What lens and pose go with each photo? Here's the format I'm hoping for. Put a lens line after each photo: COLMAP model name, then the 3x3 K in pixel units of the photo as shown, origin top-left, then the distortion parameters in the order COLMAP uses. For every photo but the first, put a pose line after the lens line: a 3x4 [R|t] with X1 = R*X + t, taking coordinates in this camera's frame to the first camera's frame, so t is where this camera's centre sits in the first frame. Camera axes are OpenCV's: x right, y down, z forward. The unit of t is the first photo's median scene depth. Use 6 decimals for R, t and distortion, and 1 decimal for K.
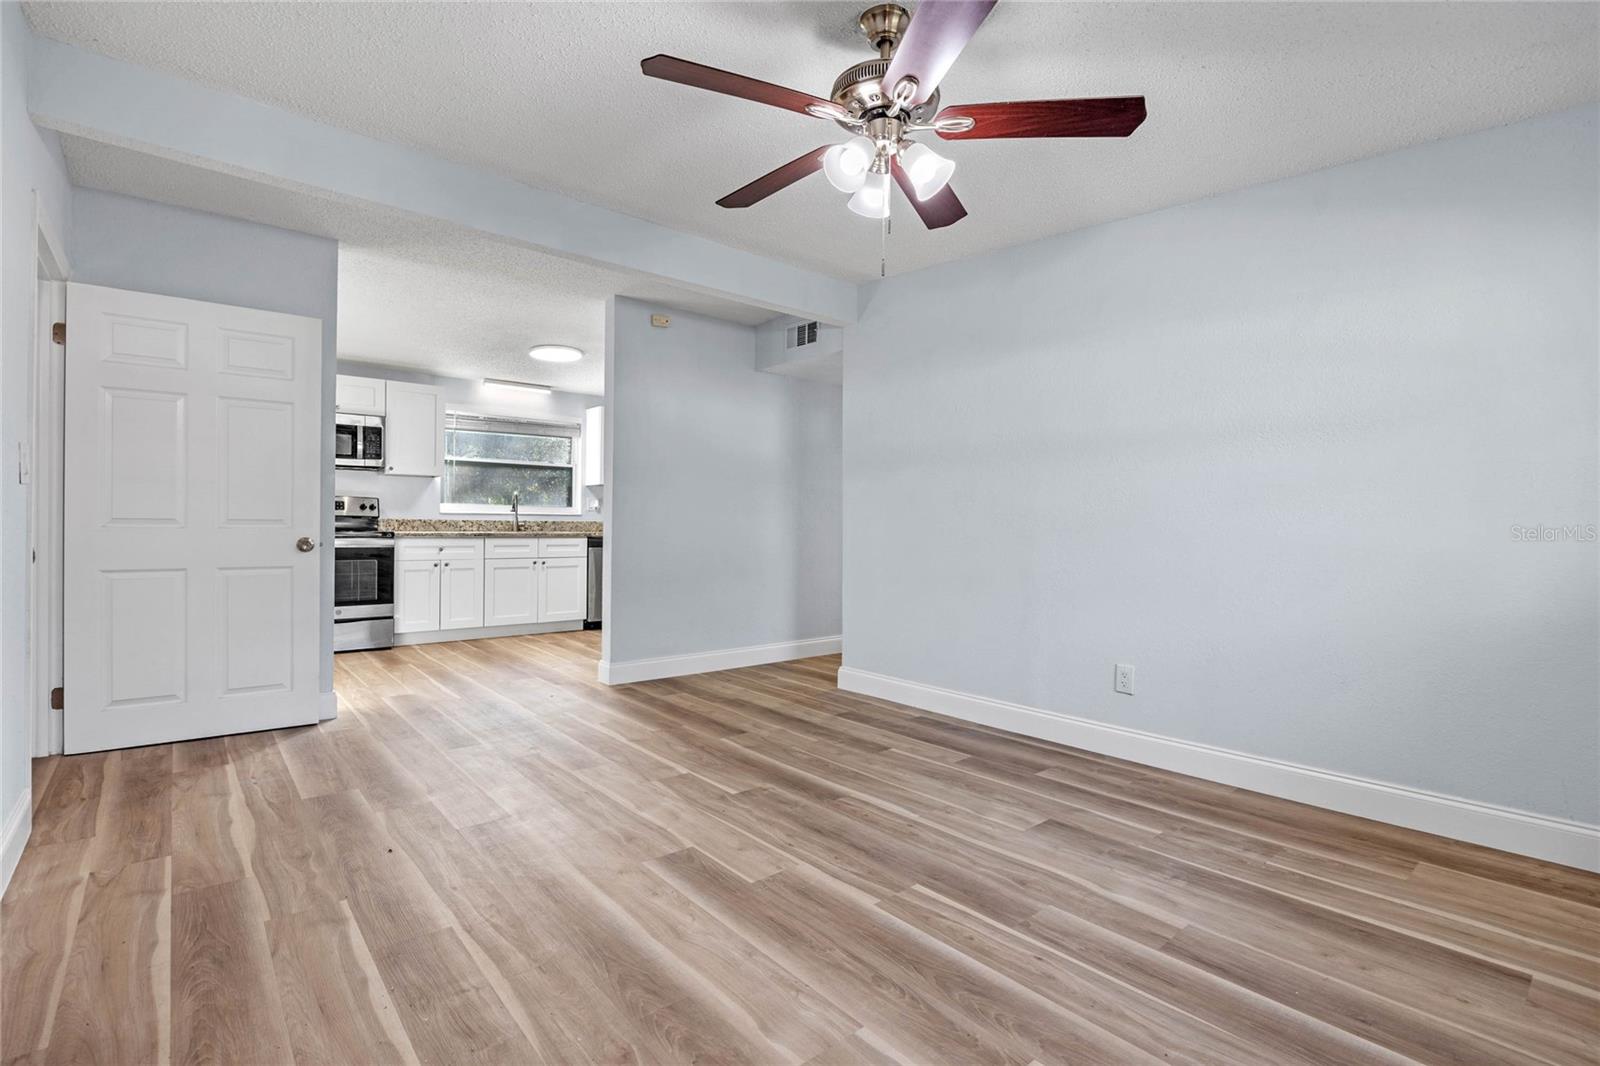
lens RADIAL K [[722.9, 0, 799.6], [0, 722.9, 529.2], [0, 0, 1]] dist [-0.013411, 0.000113]
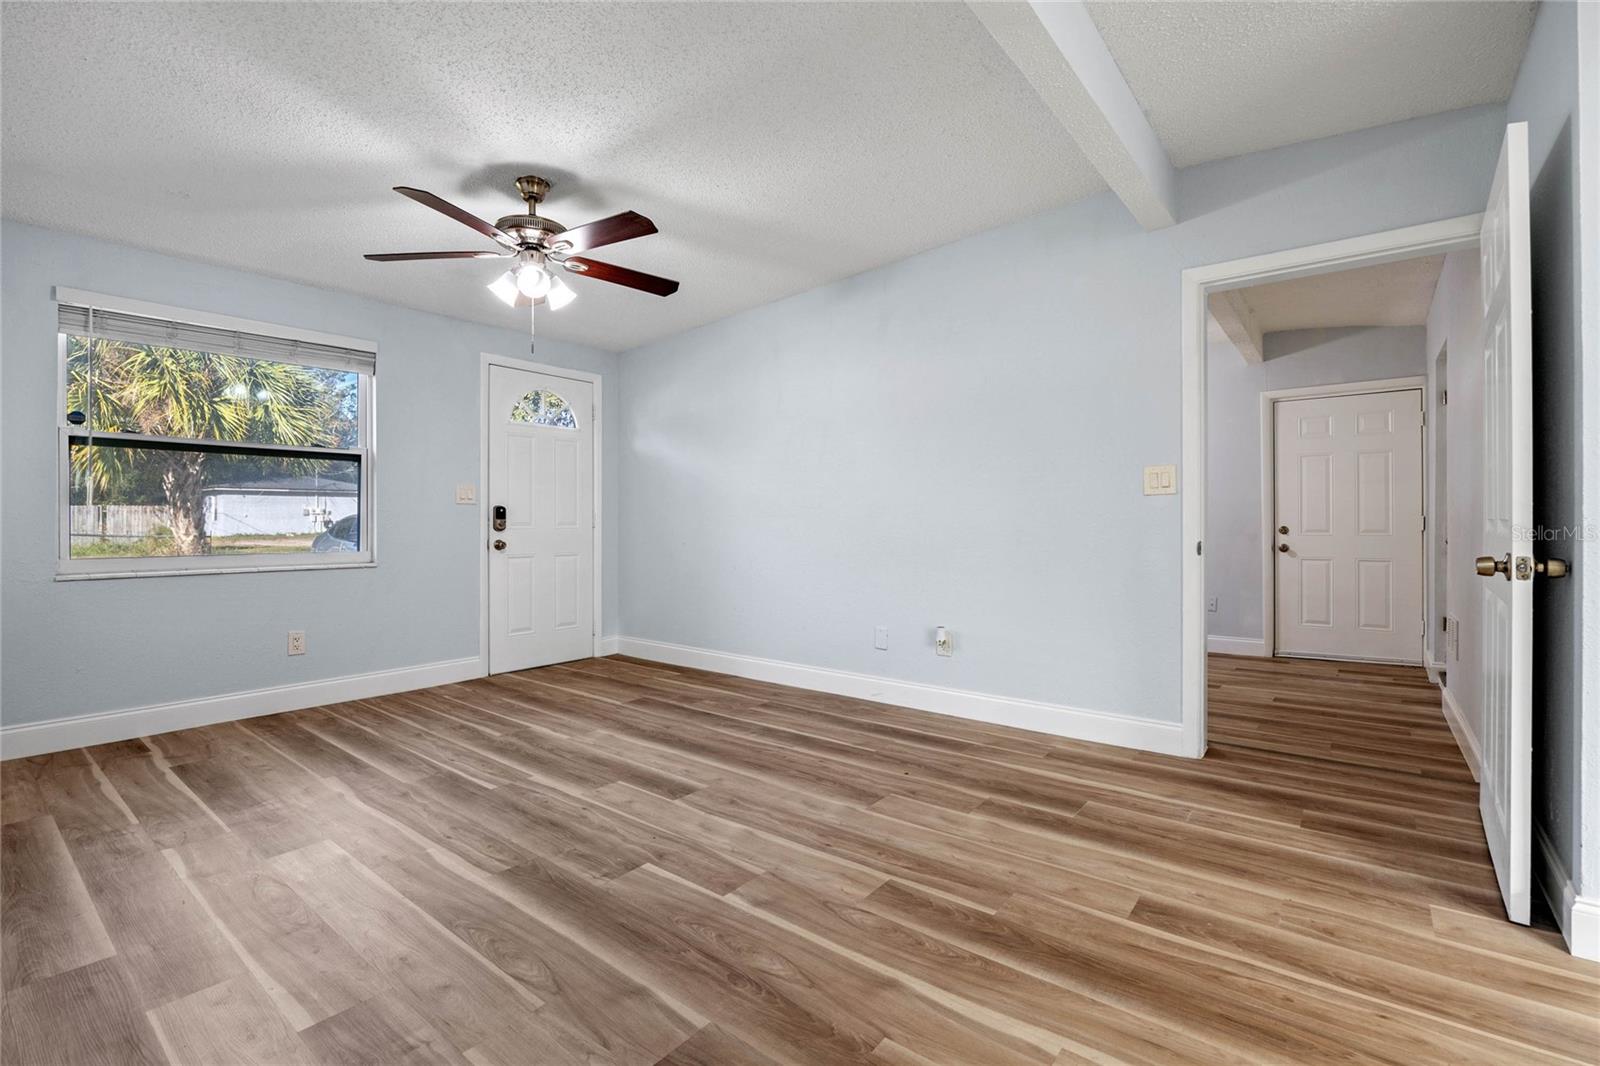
lens RADIAL K [[722.9, 0, 792.7], [0, 722.9, 524.3], [0, 0, 1]] dist [-0.013411, 0.000113]
pose [[-0.982422, -0.009275, -0.186443, -0.114120], [-0.011920, 0.999844, 0.013072, -0.015525], [0.186292, 0.015064, -0.982379, 2.104308]]
